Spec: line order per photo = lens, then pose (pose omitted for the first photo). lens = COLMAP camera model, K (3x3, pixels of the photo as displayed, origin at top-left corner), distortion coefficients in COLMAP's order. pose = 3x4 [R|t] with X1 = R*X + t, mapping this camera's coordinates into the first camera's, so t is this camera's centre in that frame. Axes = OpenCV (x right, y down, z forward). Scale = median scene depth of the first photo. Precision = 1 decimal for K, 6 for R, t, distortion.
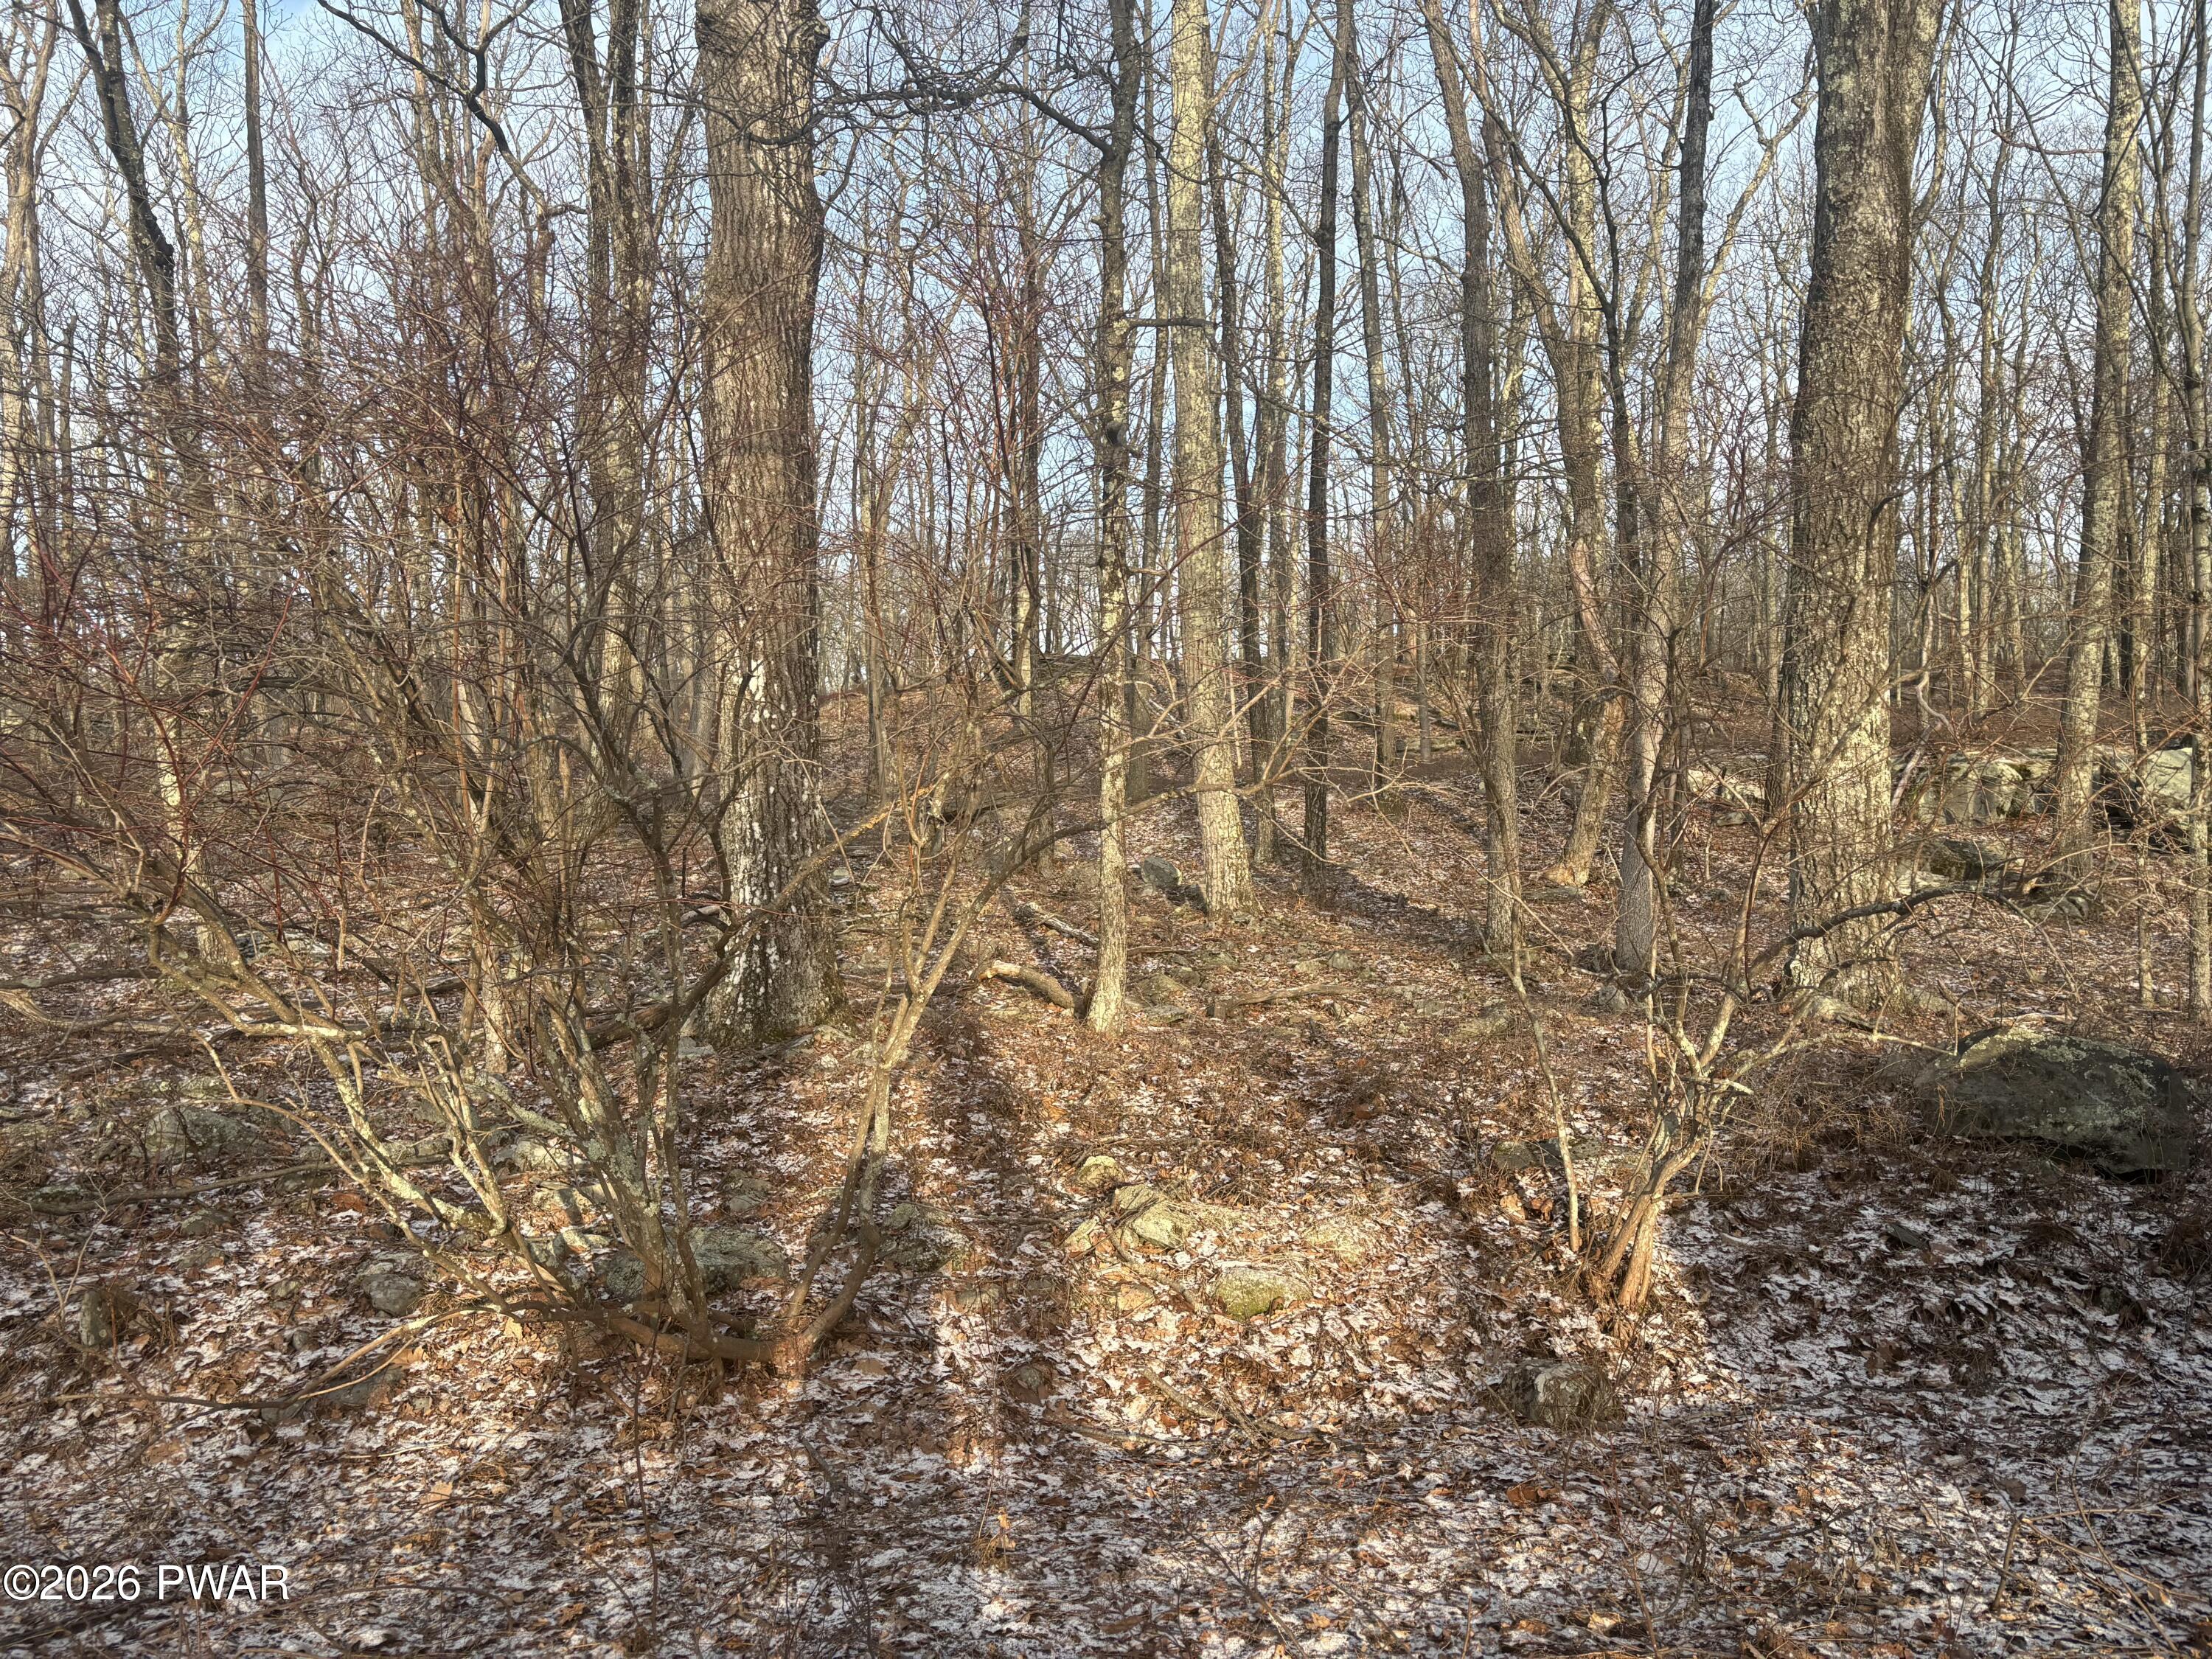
lens RADIAL K [[1676.8, 0, 1101.4], [0, 1676.8, 833.6], [0, 0, 1]] dist [0.053370, -0.044316]
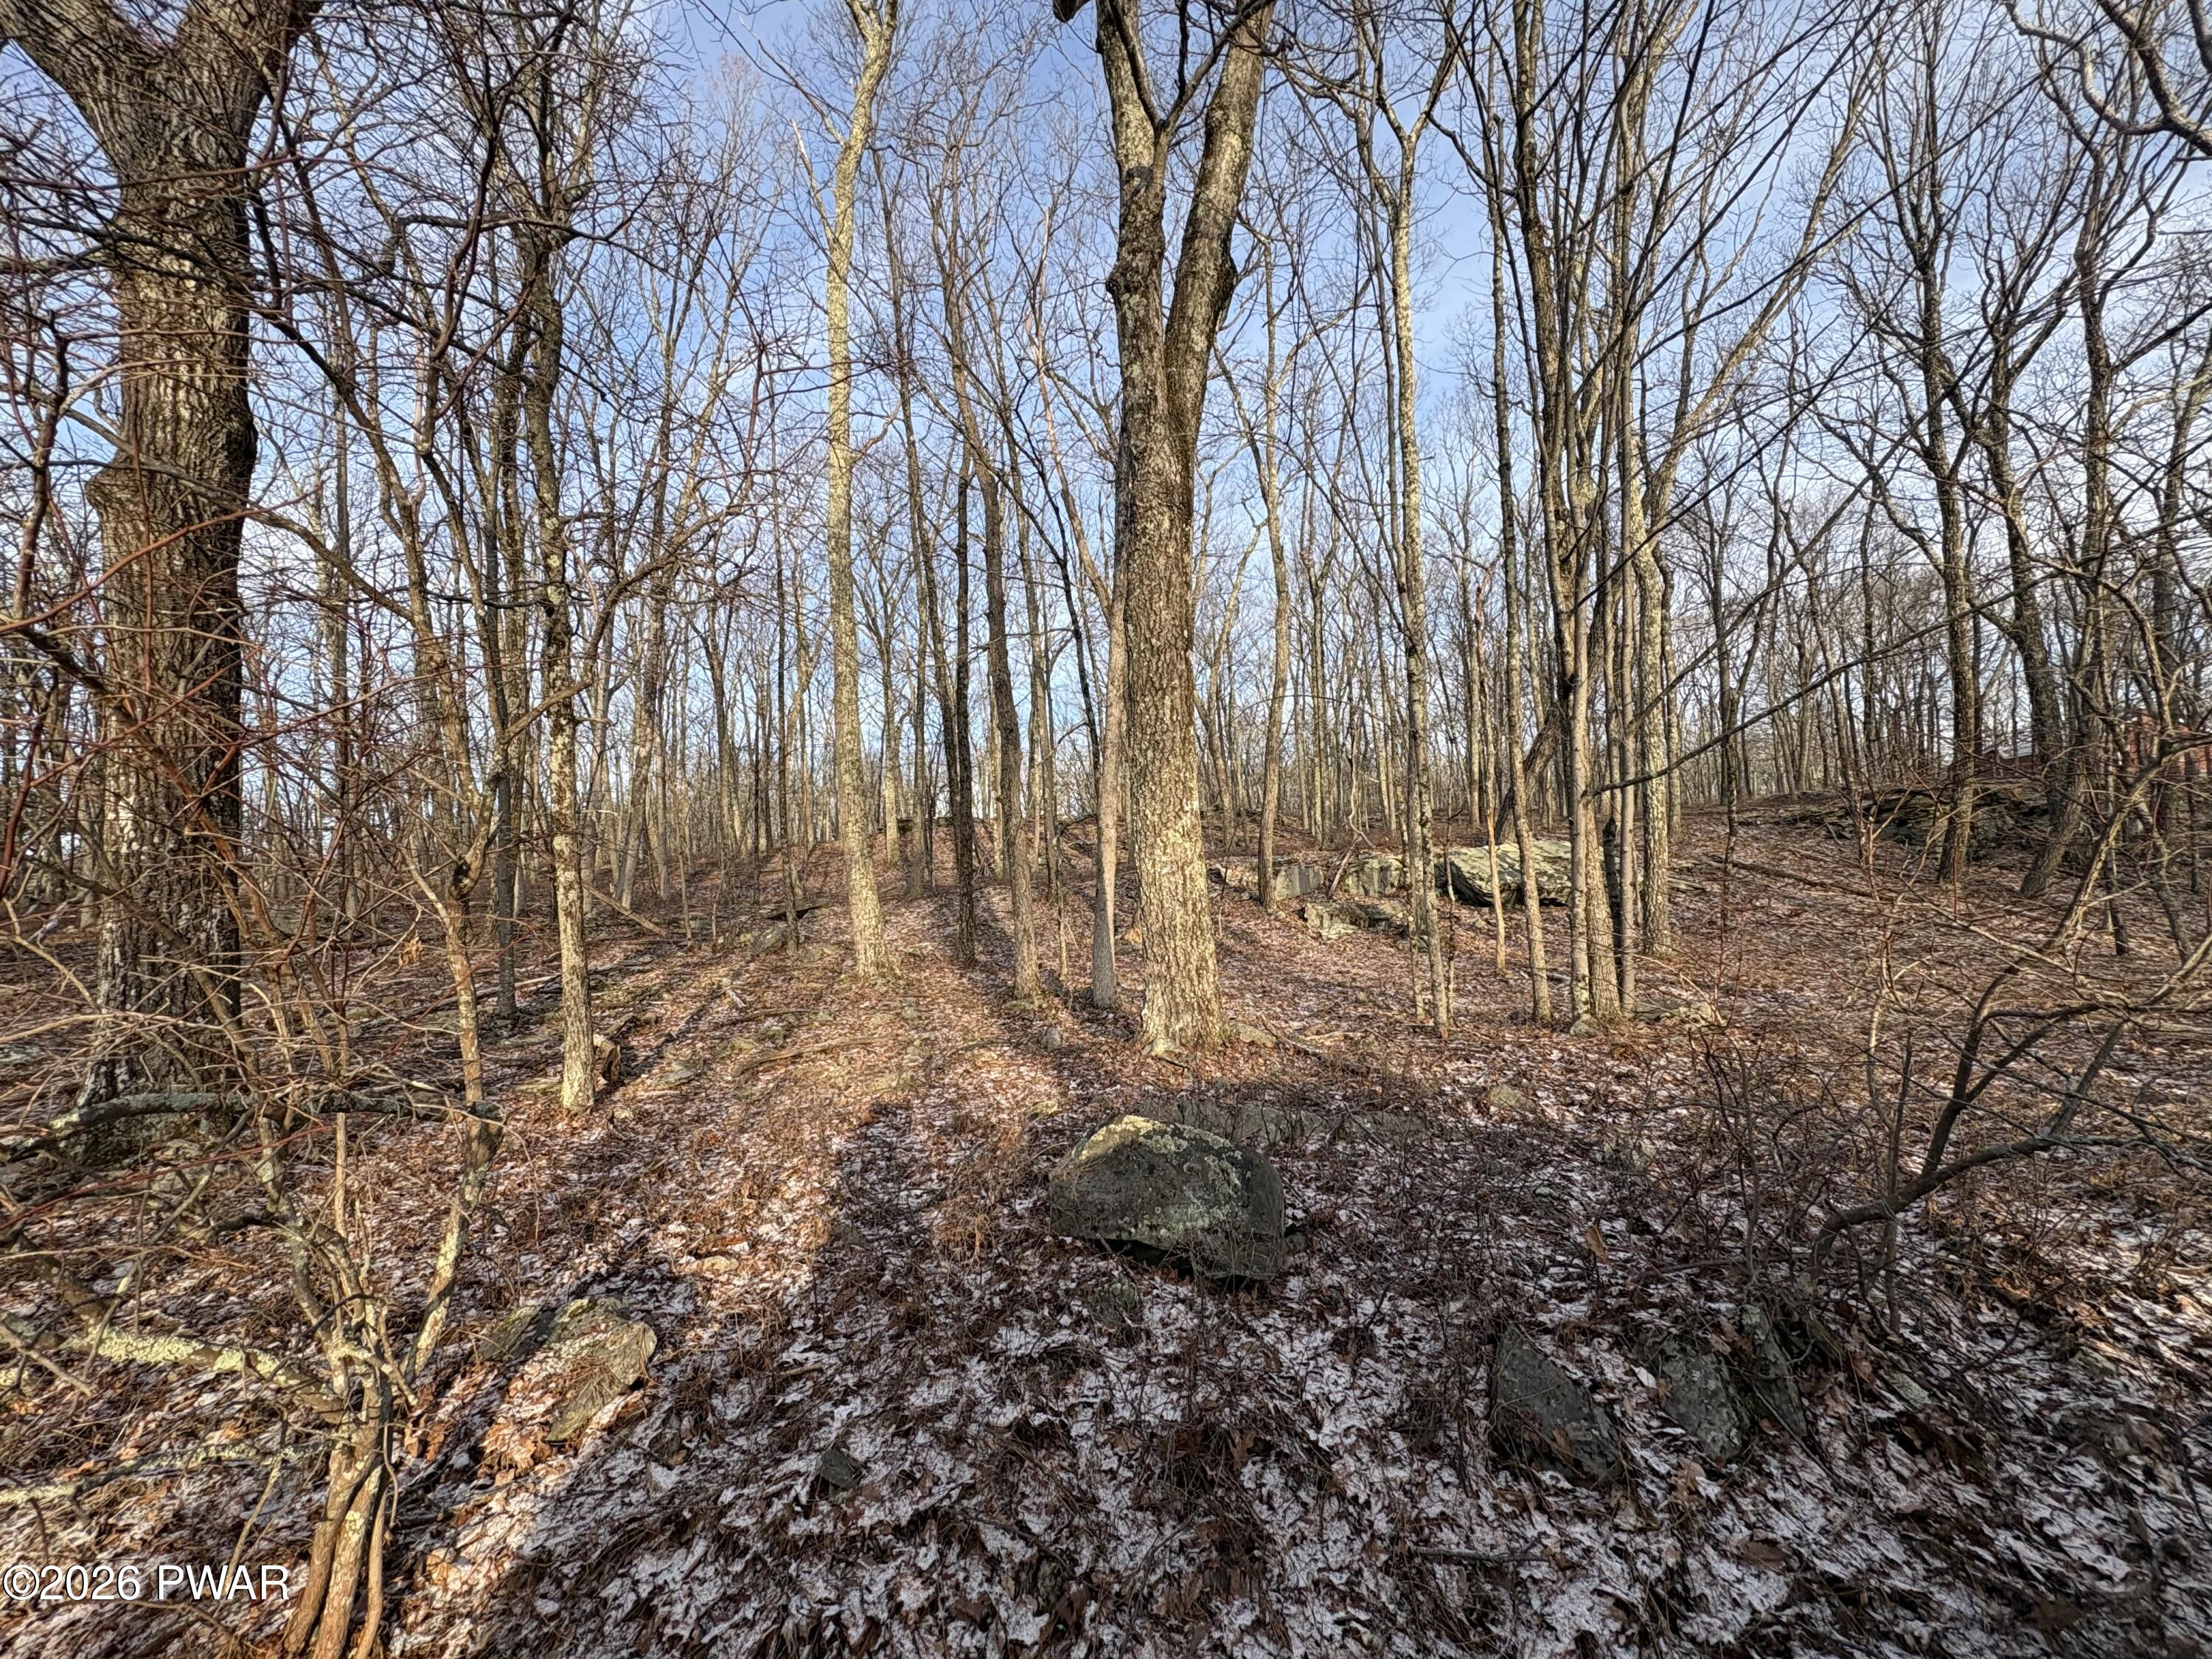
lens RADIAL K [[881.2, 0, 1111.5], [0, 881.2, 827.8], [0, 0, 1]] dist [0.004004, -0.000500]
pose [[0.991571, -0.031702, 0.125629, 0.351036], [0.043564, 0.994728, -0.092833, -0.002977], [-0.122024, 0.097523, 0.987724, 0.361705]]
